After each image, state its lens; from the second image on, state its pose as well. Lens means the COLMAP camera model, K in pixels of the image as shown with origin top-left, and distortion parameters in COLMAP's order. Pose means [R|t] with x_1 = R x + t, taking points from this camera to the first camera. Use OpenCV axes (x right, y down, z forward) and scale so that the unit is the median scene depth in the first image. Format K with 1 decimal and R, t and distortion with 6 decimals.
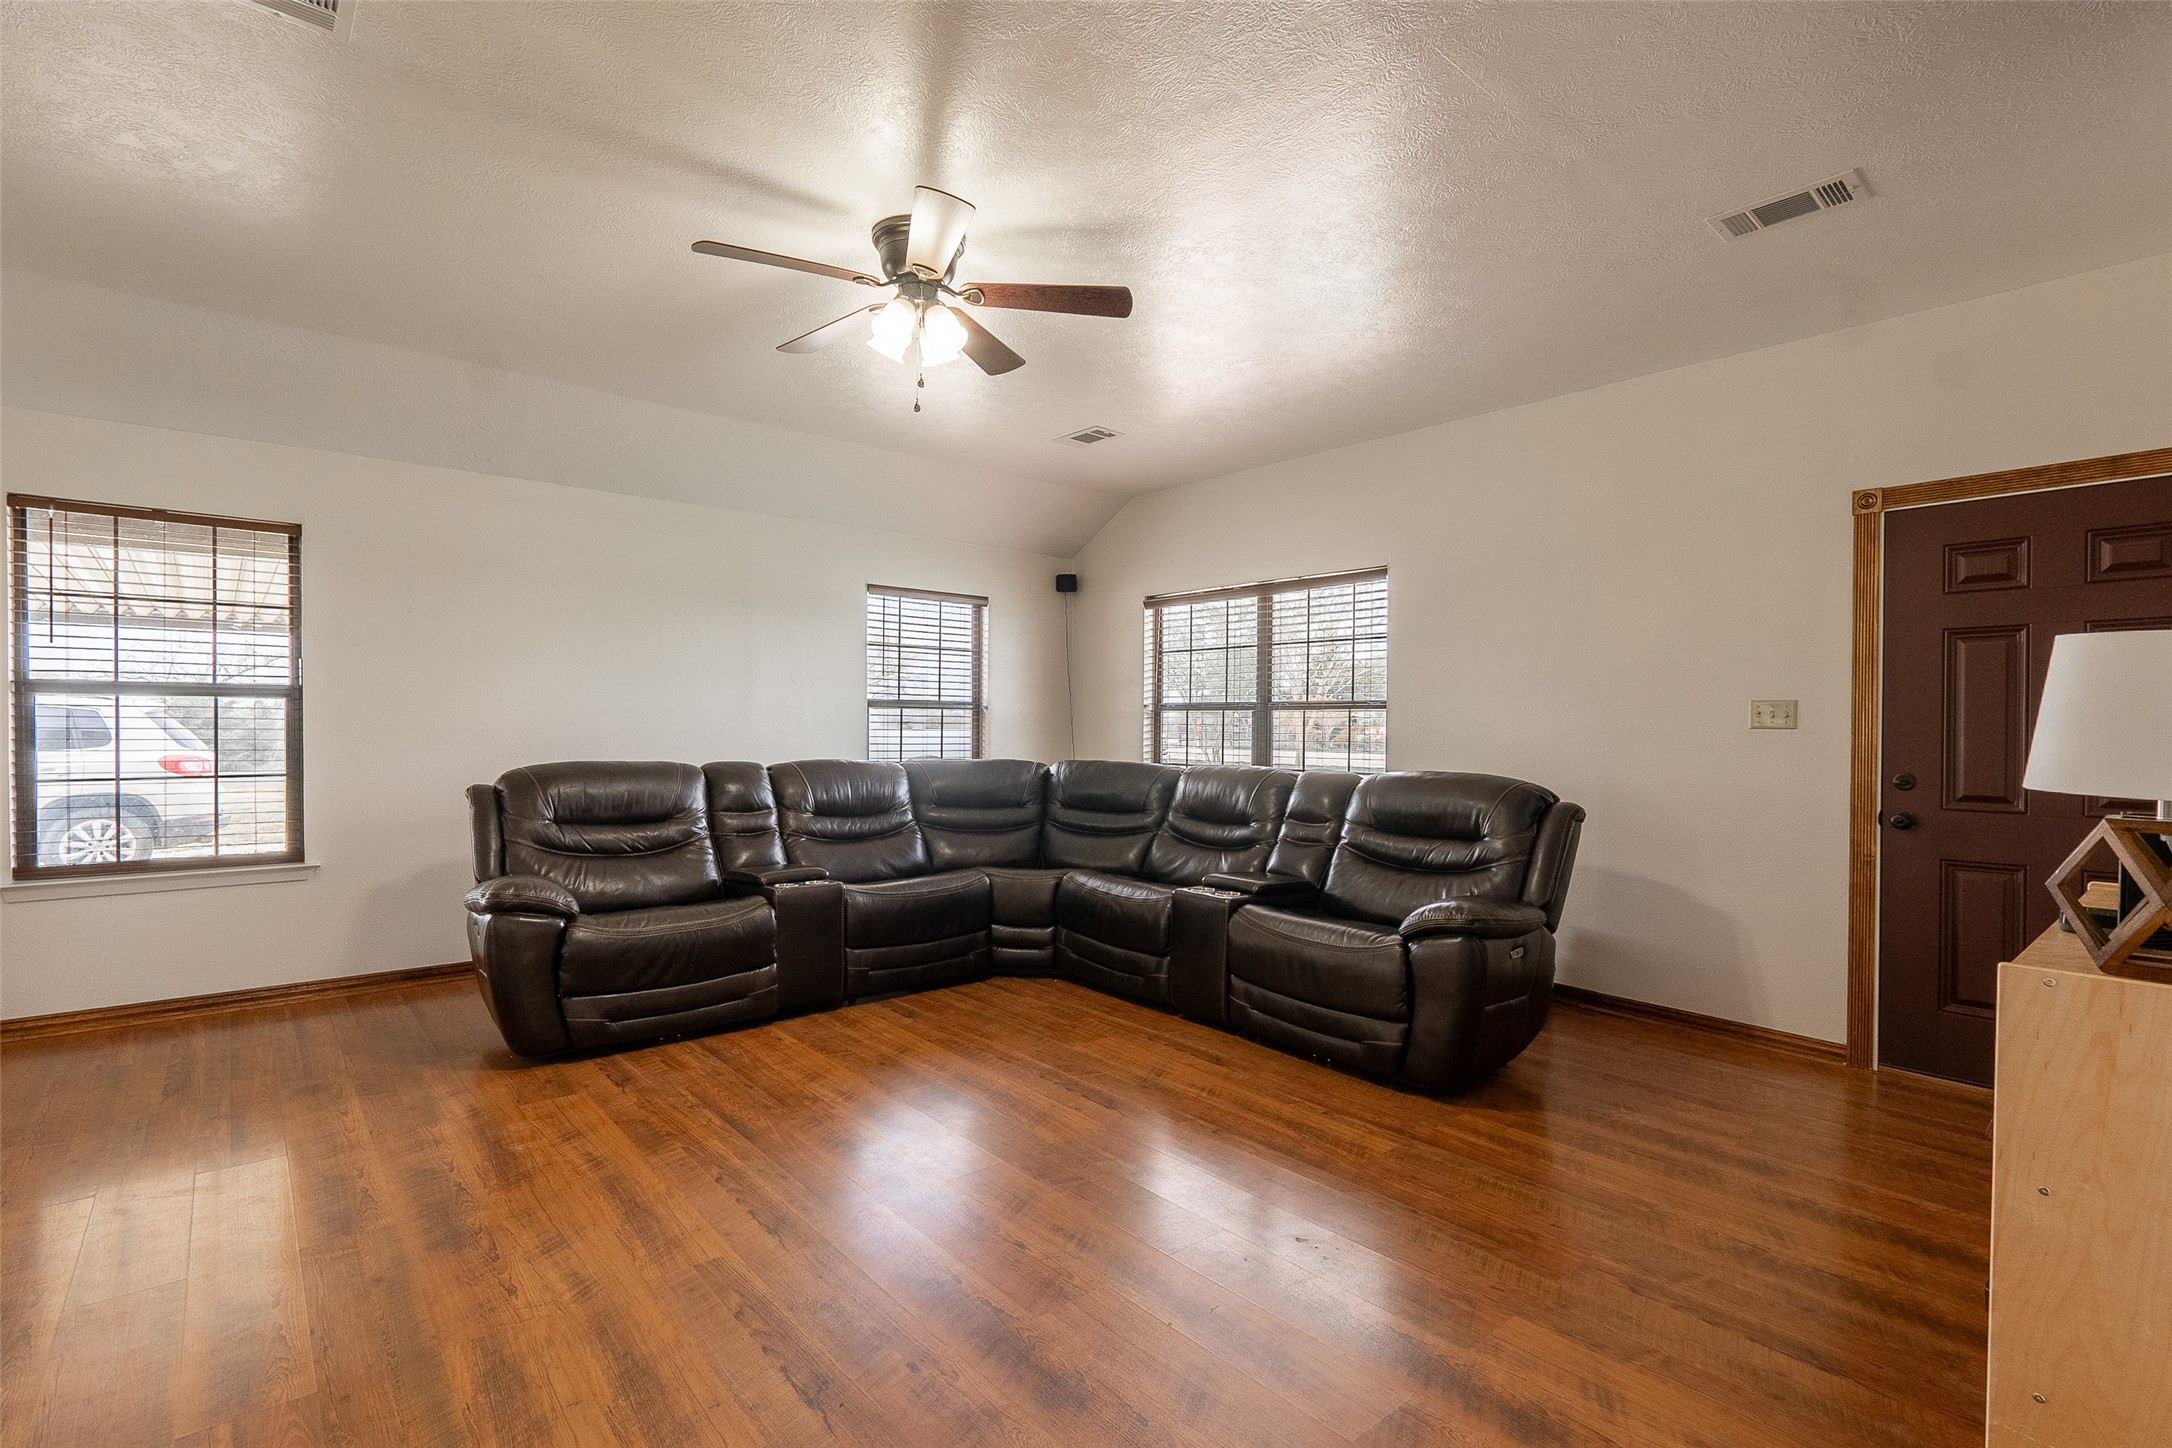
lens RADIAL K [[1004.1, 0, 1084.2], [0, 1004.1, 721.1], [0, 0, 1]] dist [-0.001916, -0.000303]
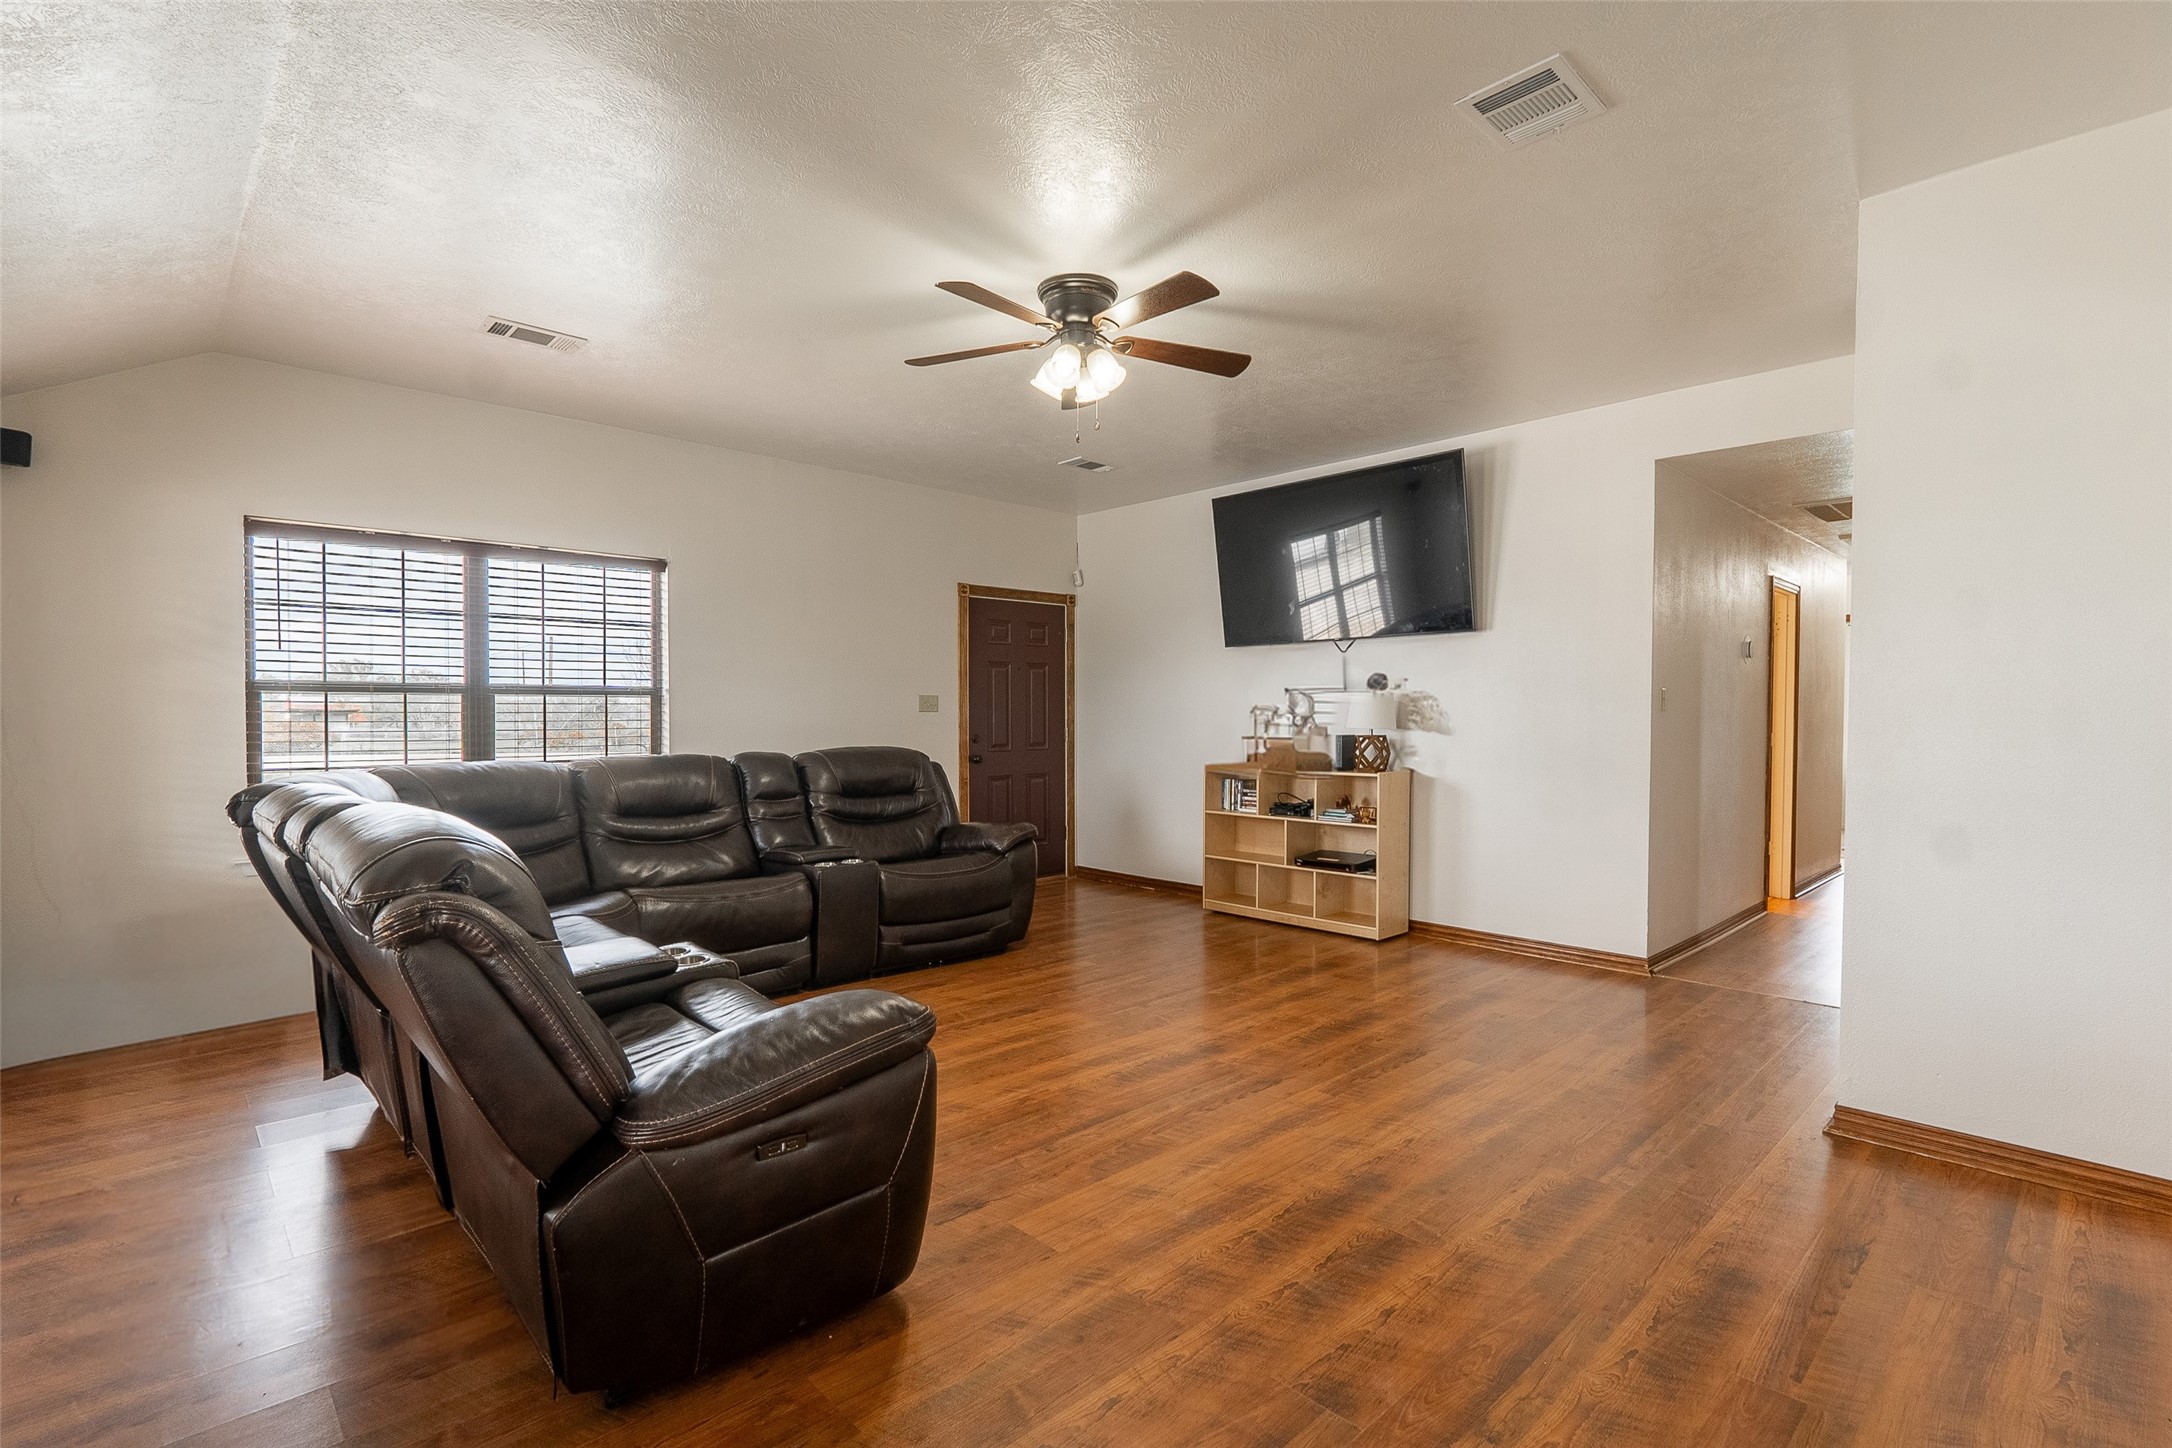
lens RADIAL K [[1004.1, 0, 1077.9], [0, 1004.1, 718.2], [0, 0, 1]] dist [-0.001916, -0.000303]
pose [[-0.049862, -0.014011, 0.998658, -1.099773], [-0.002529, 0.999900, 0.013902, -0.006449], [-0.998753, -0.001833, -0.049892, 0.885040]]
